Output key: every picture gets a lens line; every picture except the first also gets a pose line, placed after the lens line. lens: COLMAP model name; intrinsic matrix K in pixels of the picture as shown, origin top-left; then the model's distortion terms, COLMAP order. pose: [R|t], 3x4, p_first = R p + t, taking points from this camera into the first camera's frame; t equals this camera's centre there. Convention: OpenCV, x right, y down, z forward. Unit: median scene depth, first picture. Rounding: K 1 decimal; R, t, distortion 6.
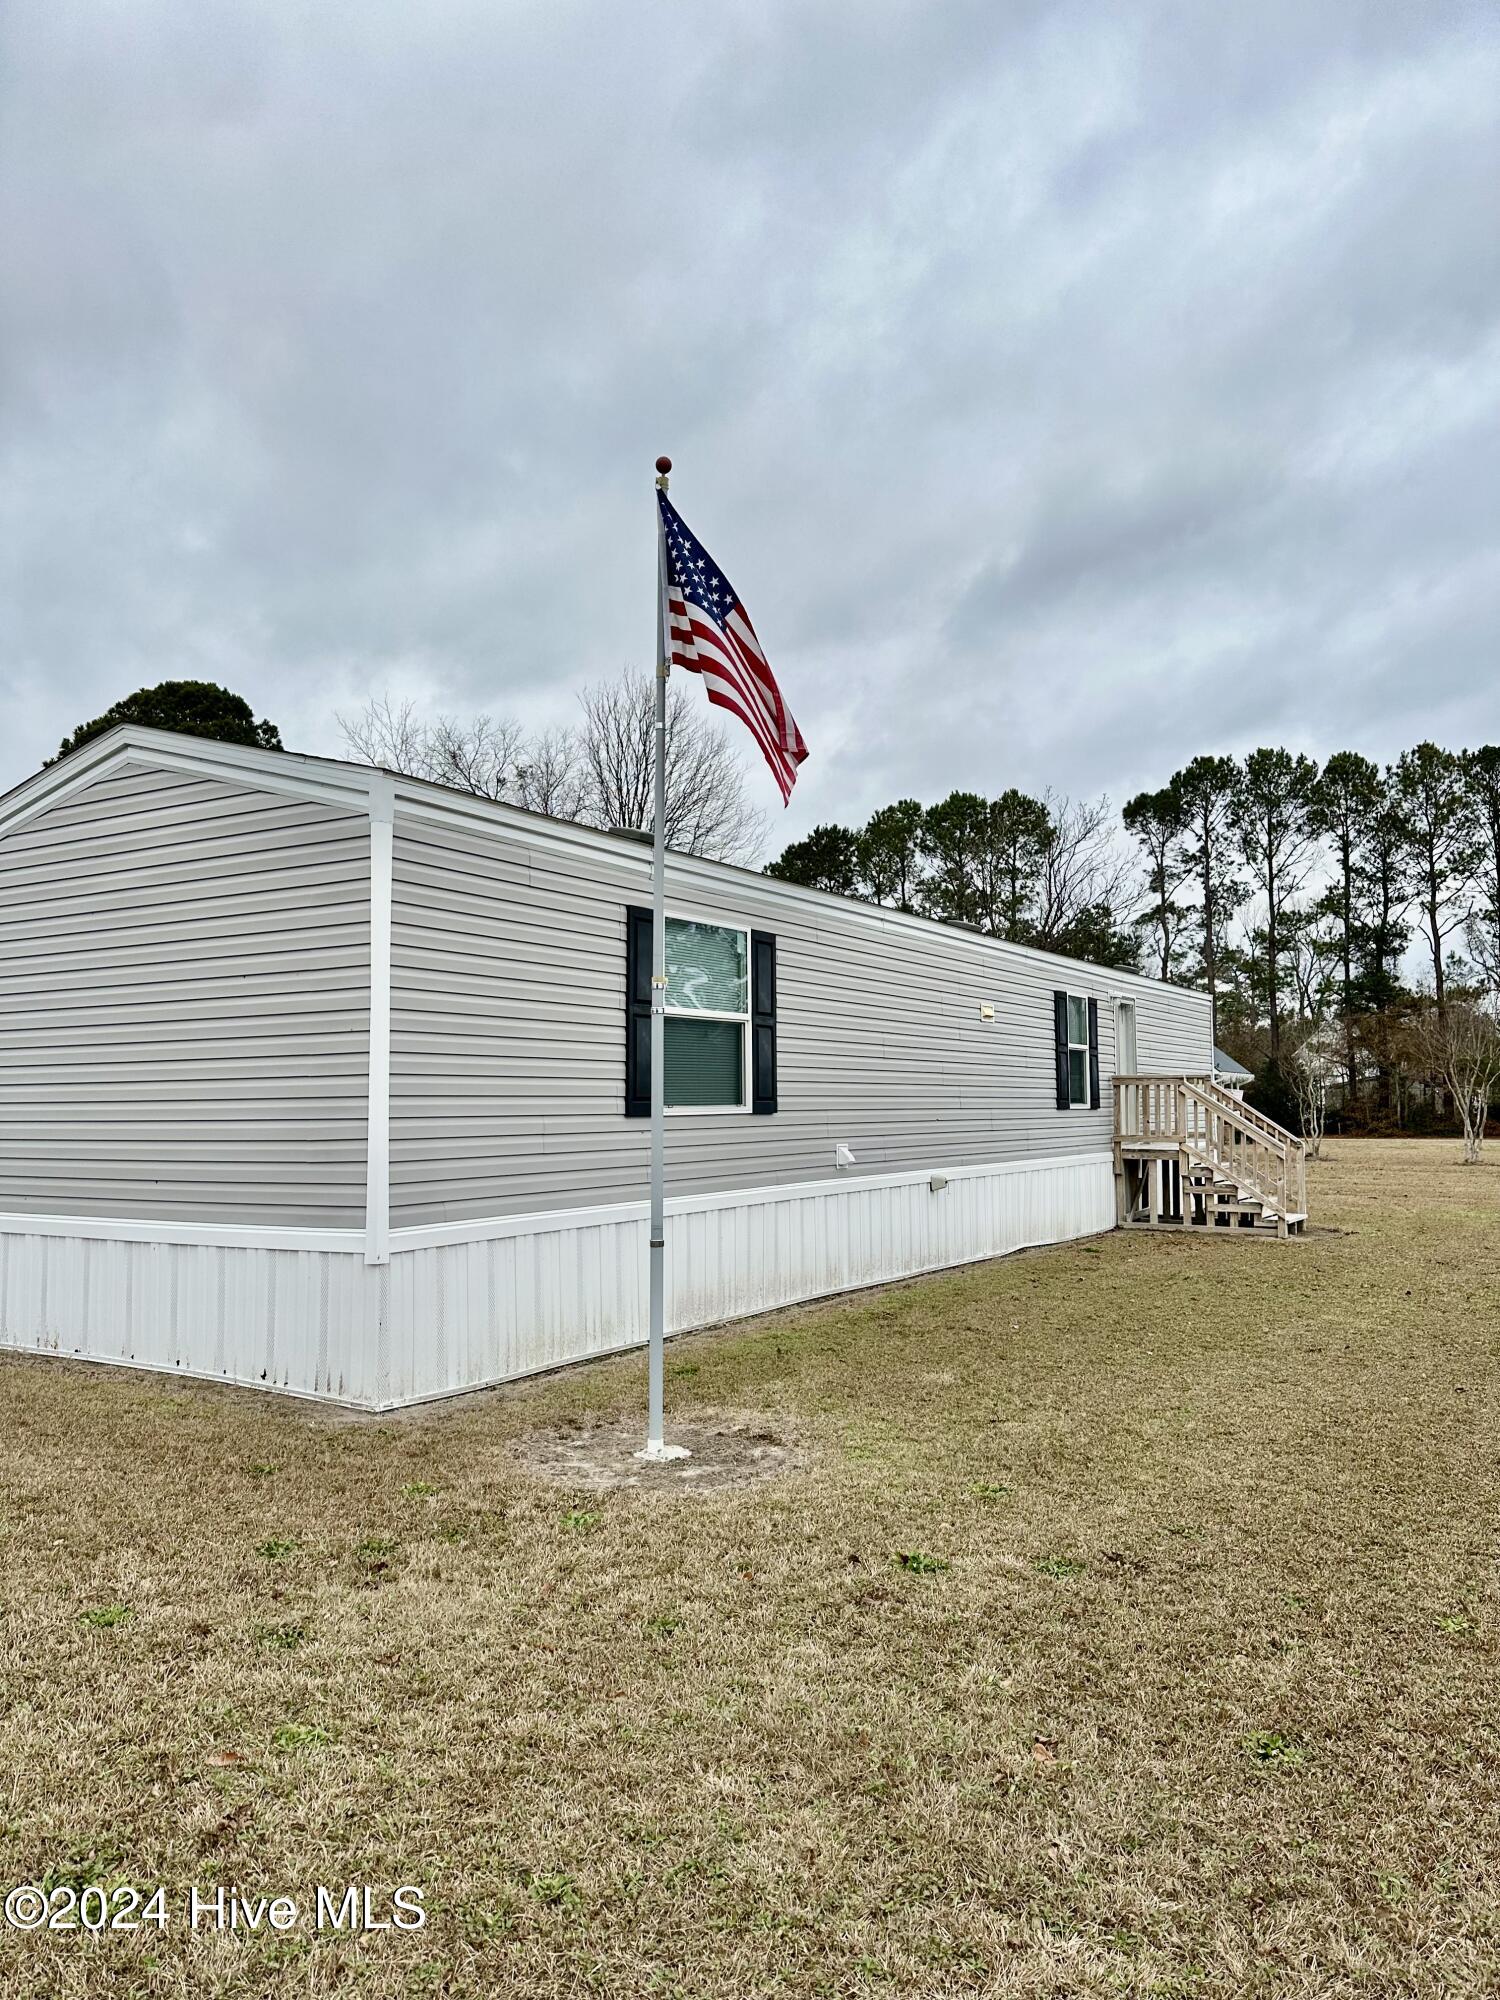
lens RADIAL K [[1416.1, 0, 734.9], [0, 1416.1, 1014.5], [0, 0, 1]] dist [0.030515, -0.038955]
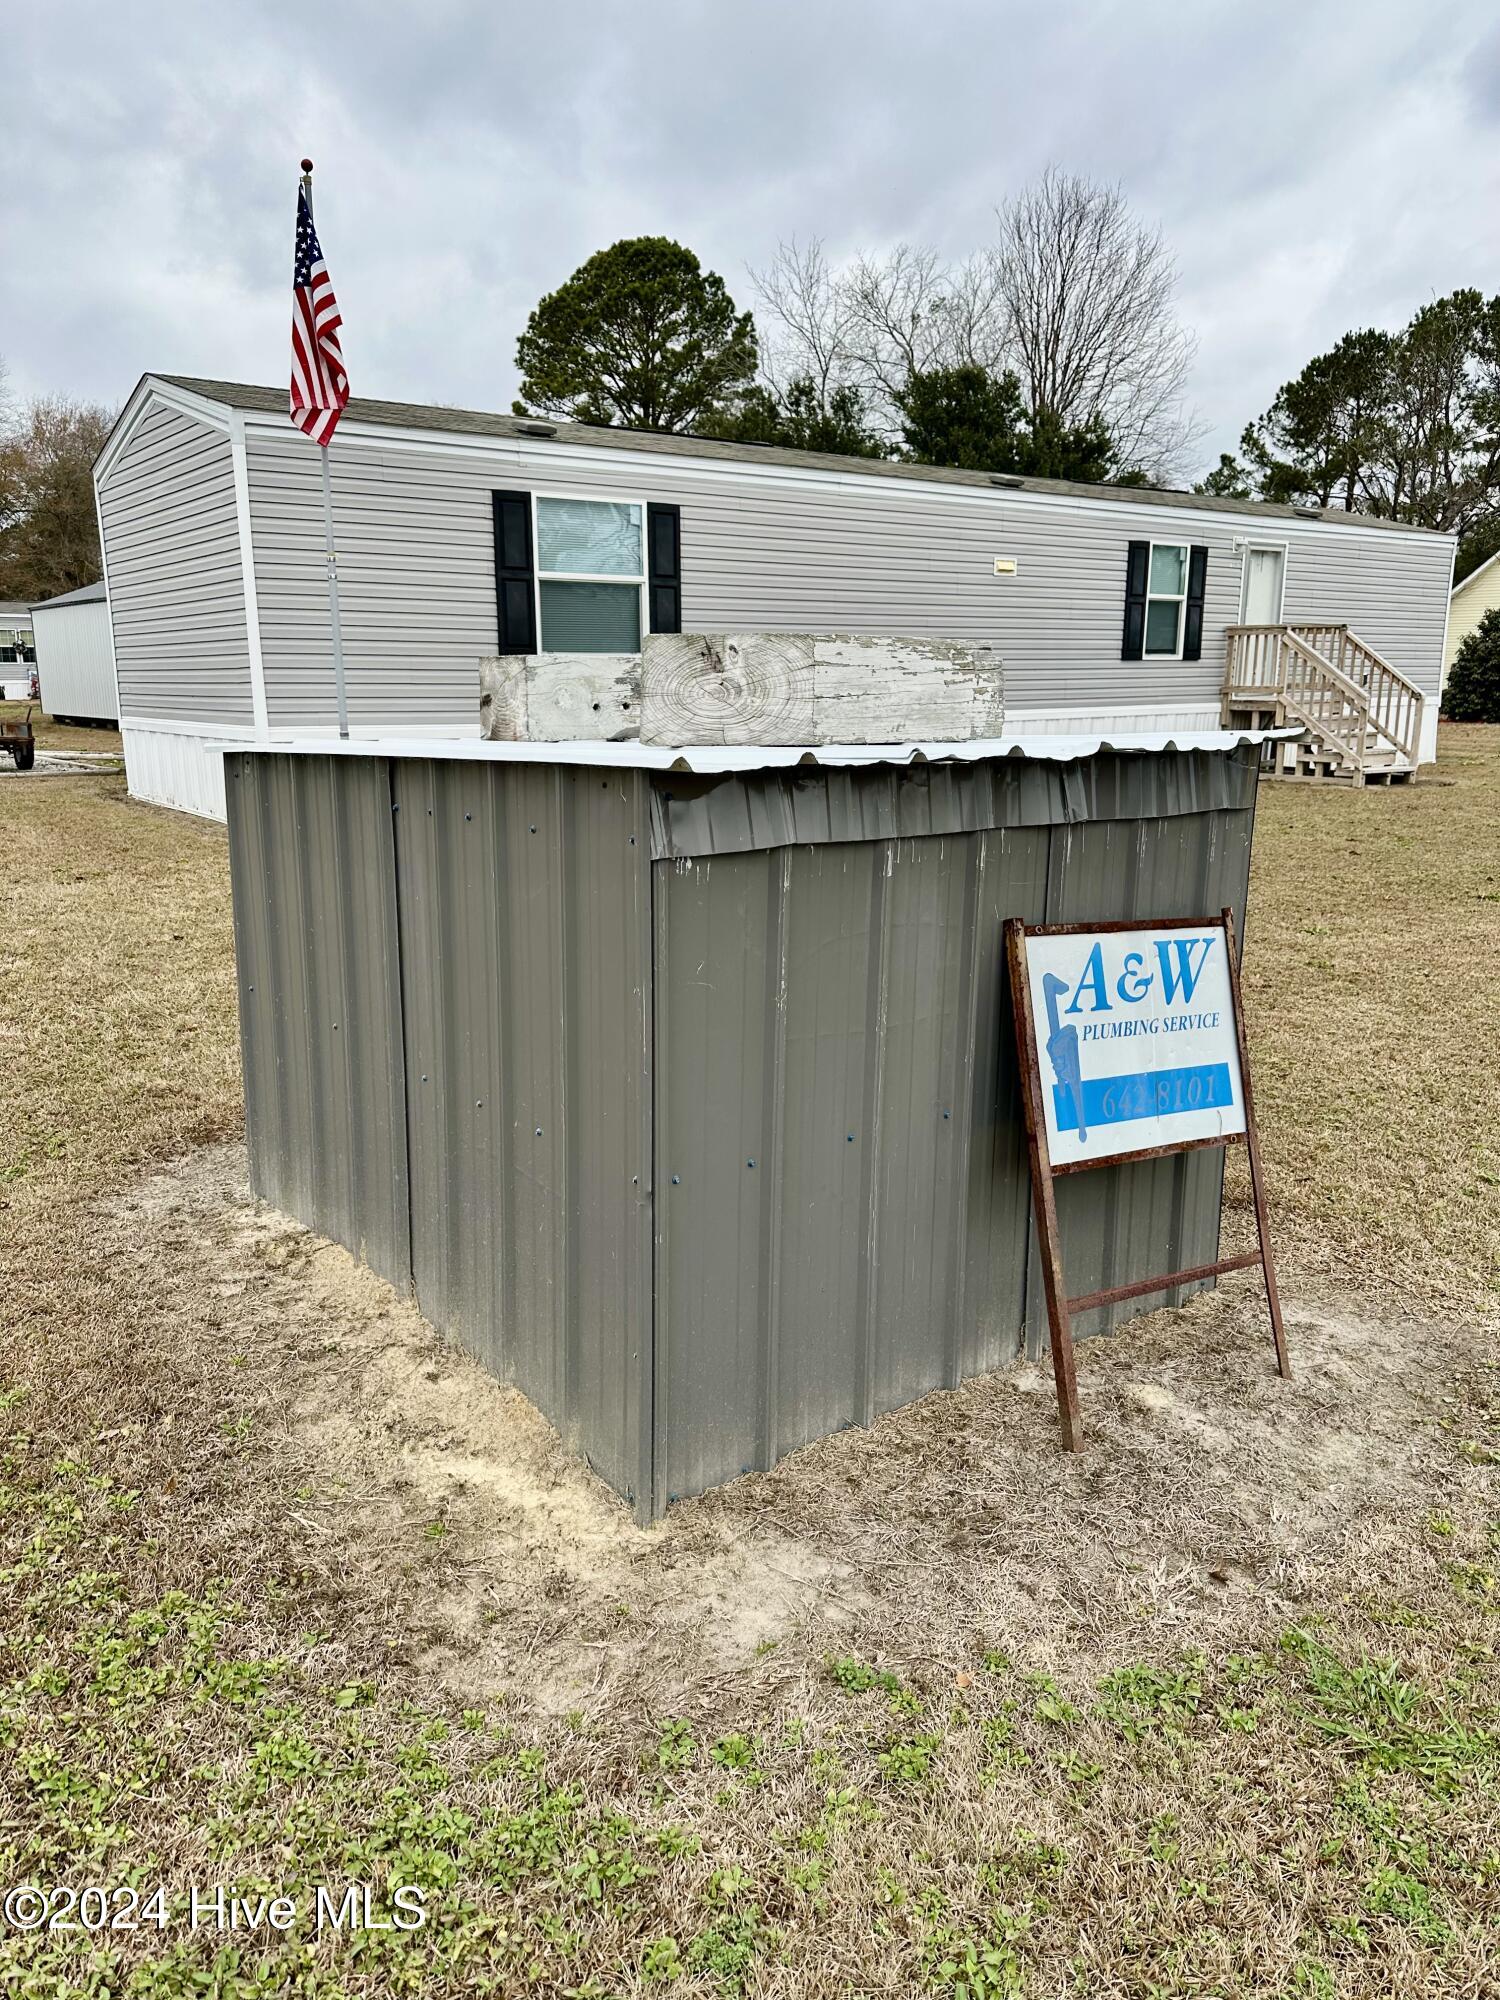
lens RADIAL K [[1416.1, 0, 699.4], [0, 1416.1, 985.4], [0, 0, 1]] dist [0.030515, -0.038955]
pose [[0.920606, 0.088628, -0.380302, 0.338787], [0.021629, 0.960834, 0.276278, 0.001423], [0.389893, -0.262569, 0.882633, -0.105340]]
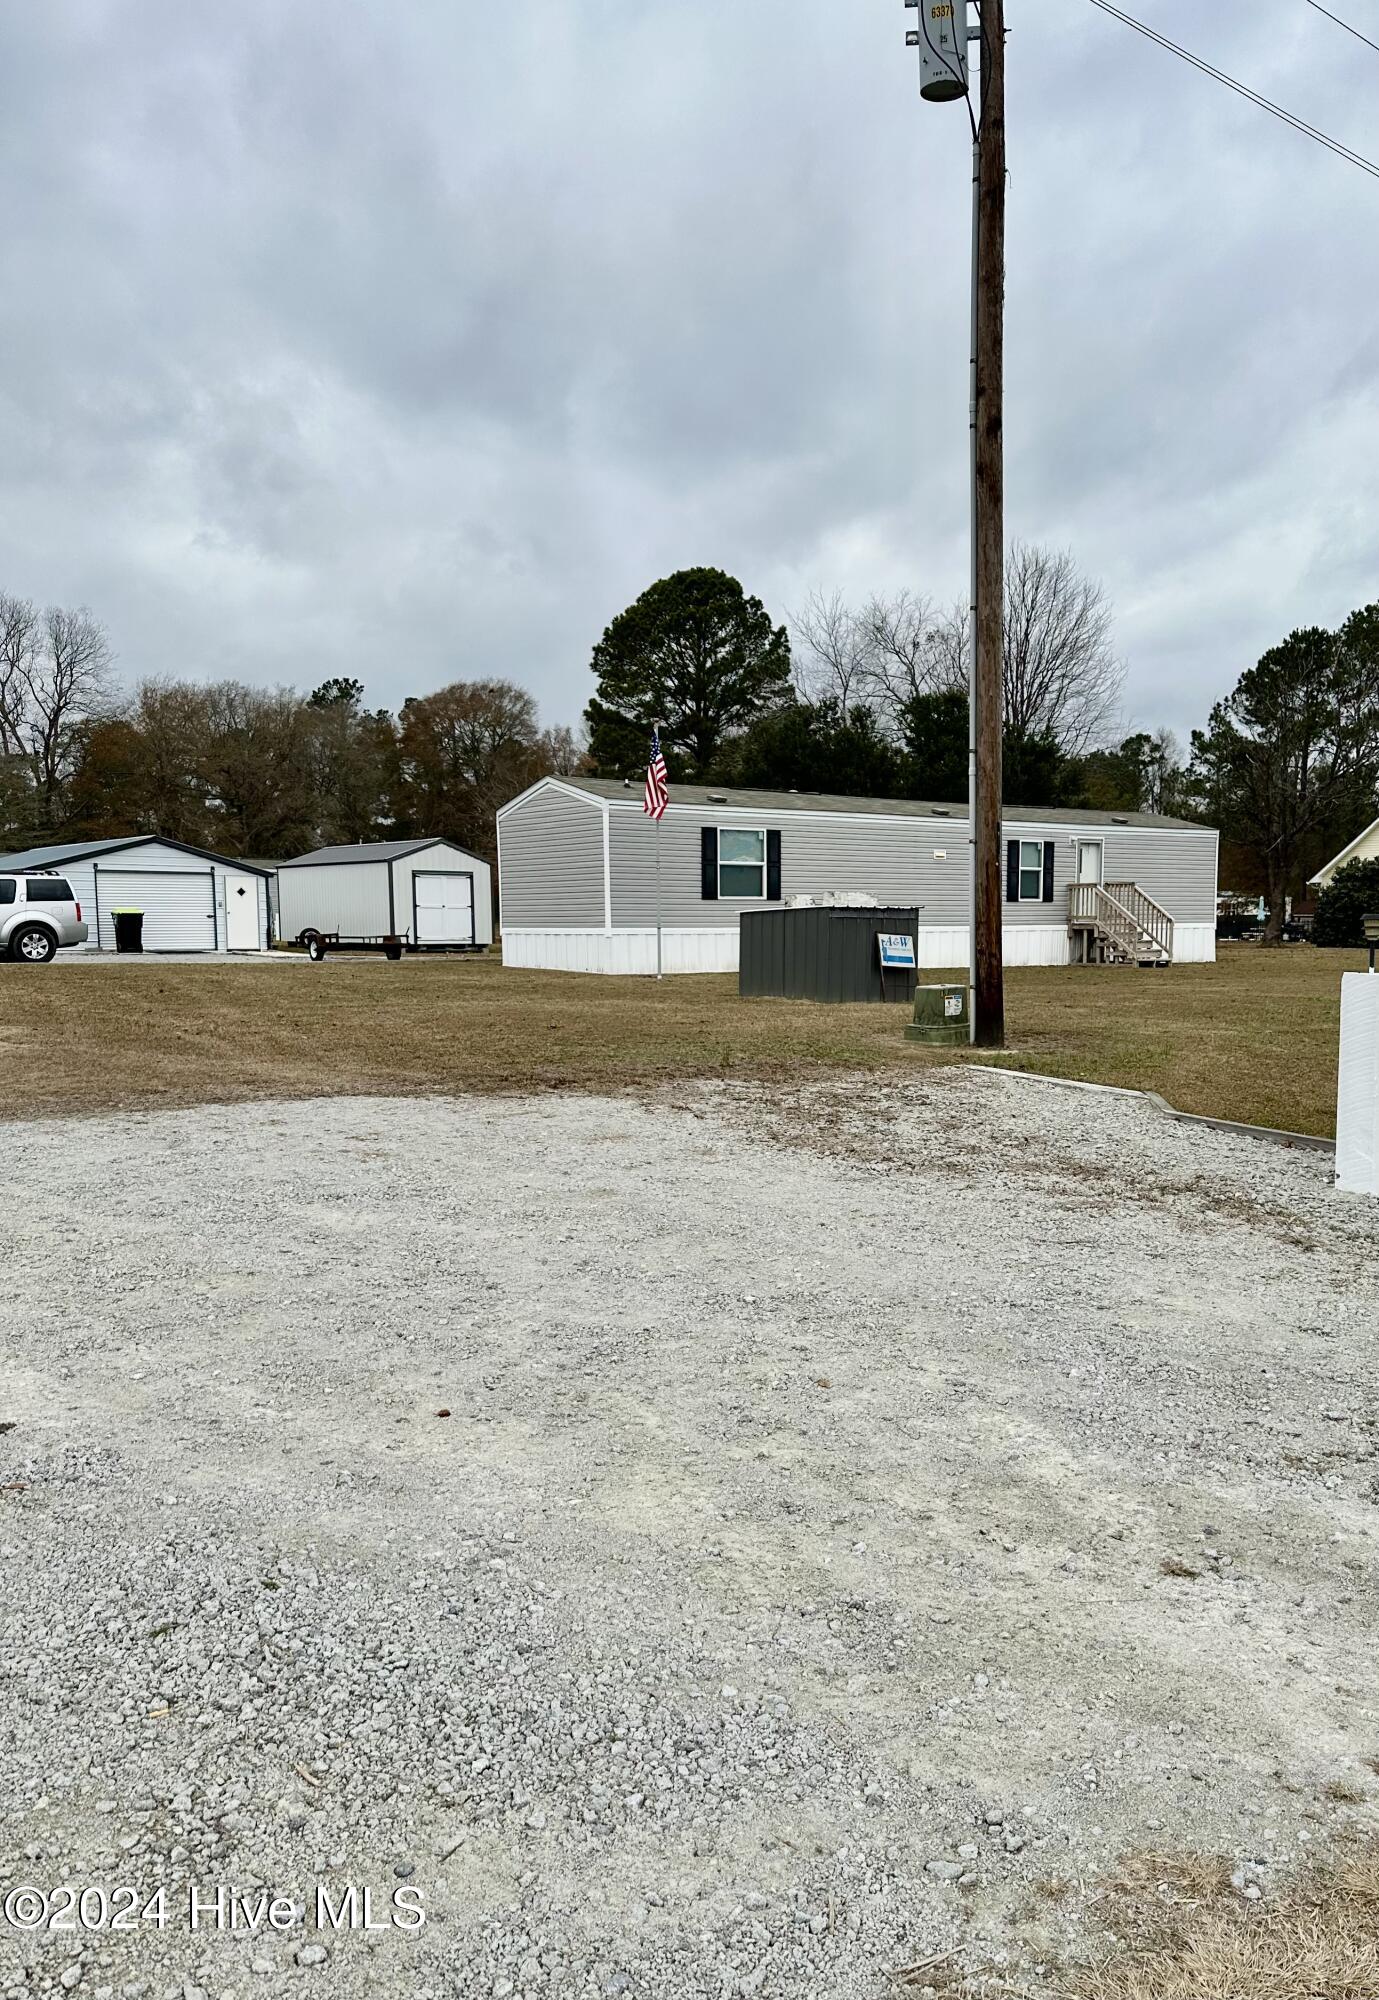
lens RADIAL K [[1500.5, 0, 751.8], [0, 1500.5, 1068.7], [0, 0, 1]] dist [0.101447, -0.006640]
pose [[0.929208, 0.040350, -0.367347, 0.633581], [0.020182, 0.986998, 0.159462, -0.041570], [0.369005, -0.155588, 0.916312, -1.012203]]
